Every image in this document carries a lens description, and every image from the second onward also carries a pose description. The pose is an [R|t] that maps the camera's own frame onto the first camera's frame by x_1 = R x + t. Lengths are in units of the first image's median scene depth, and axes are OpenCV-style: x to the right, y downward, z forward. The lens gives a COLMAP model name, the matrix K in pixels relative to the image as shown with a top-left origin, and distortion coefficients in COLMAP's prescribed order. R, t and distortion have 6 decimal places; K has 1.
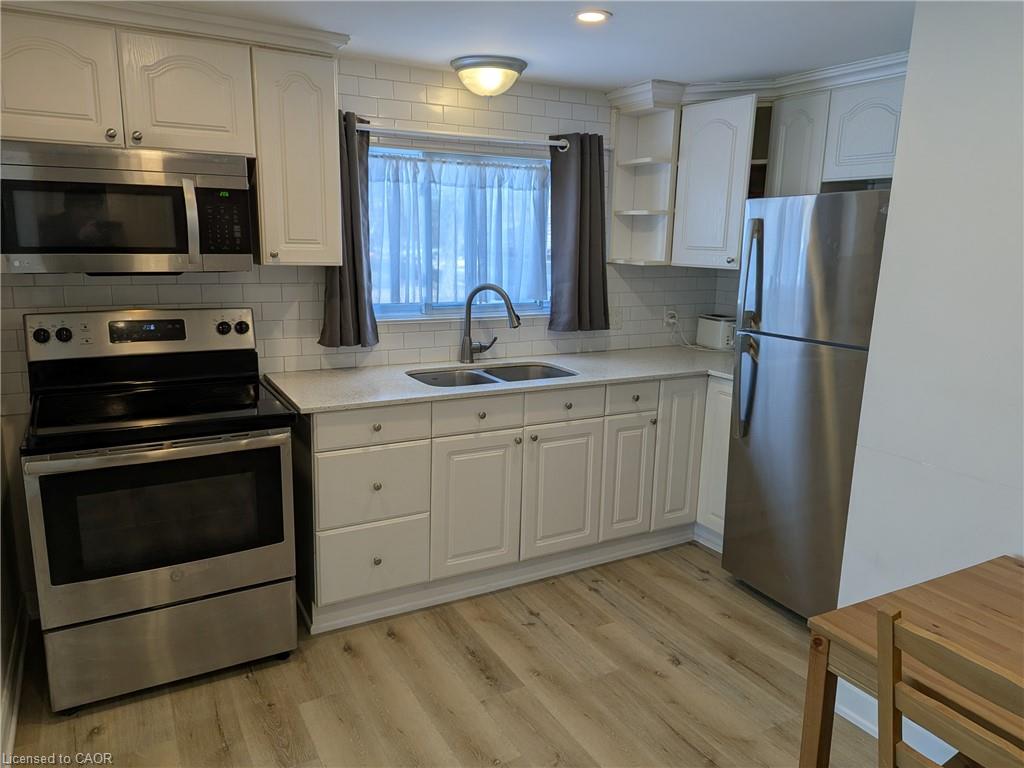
lens RADIAL K [[725.1, 0, 509.4], [0, 725.1, 377.2], [0, 0, 1]] dist [0.045333, -0.042727]
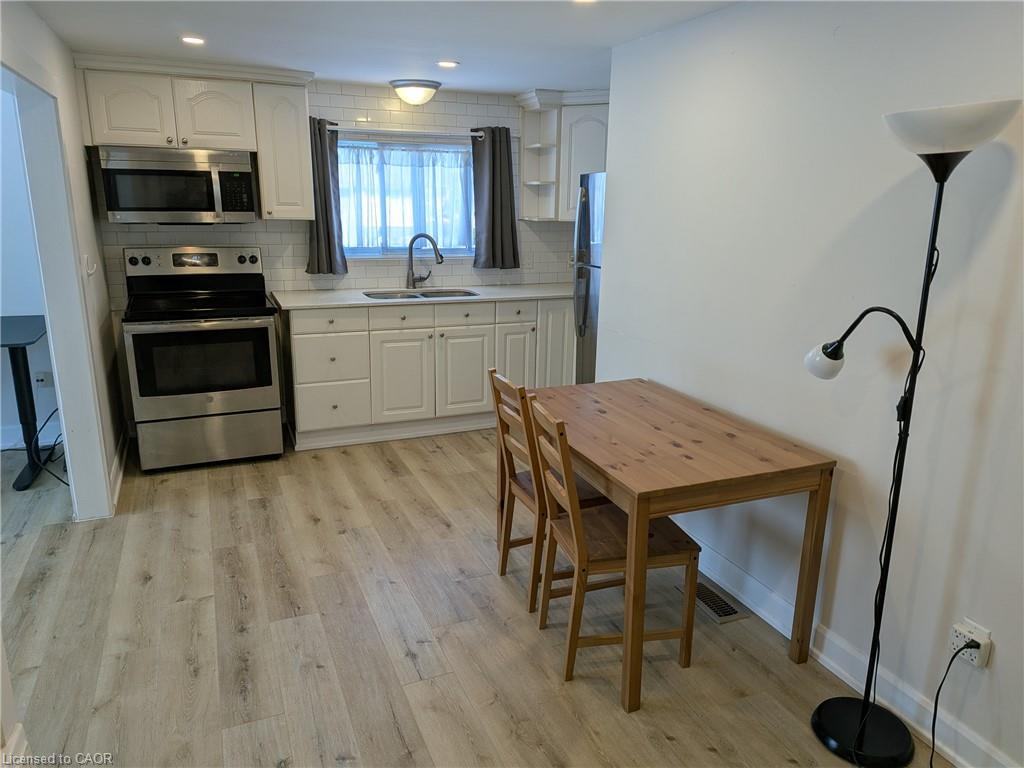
lens RADIAL K [[725.1, 0, 518.5], [0, 725.1, 383.1], [0, 0, 1]] dist [0.045333, -0.042727]
pose [[0.995148, 0.018263, -0.096684, 0.343748], [-0.013234, 0.998538, 0.052401, 0.103283], [0.097500, -0.050867, 0.993935, -0.503219]]
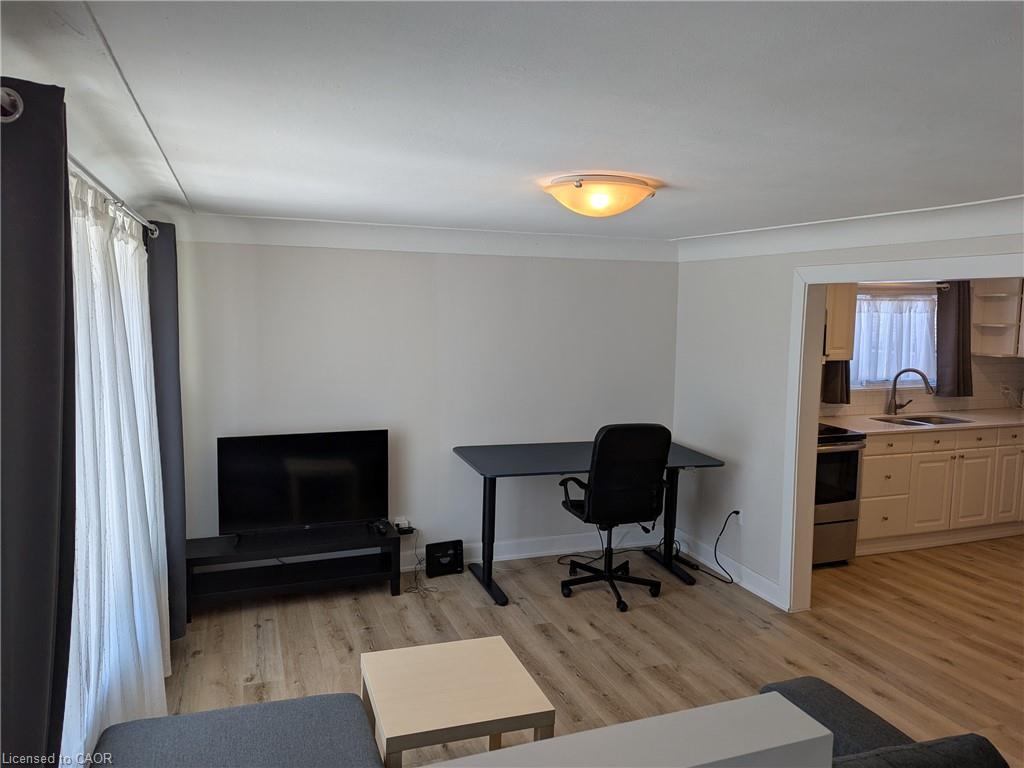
lens RADIAL K [[725.1, 0, 497.6], [0, 725.1, 366.1], [0, 0, 1]] dist [0.045333, -0.042727]
pose [[0.985122, 0.001398, -0.171848, -0.768654], [-0.021483, 0.993125, -0.115074, 0.095507], [0.170506, 0.117054, 0.978379, -0.956213]]
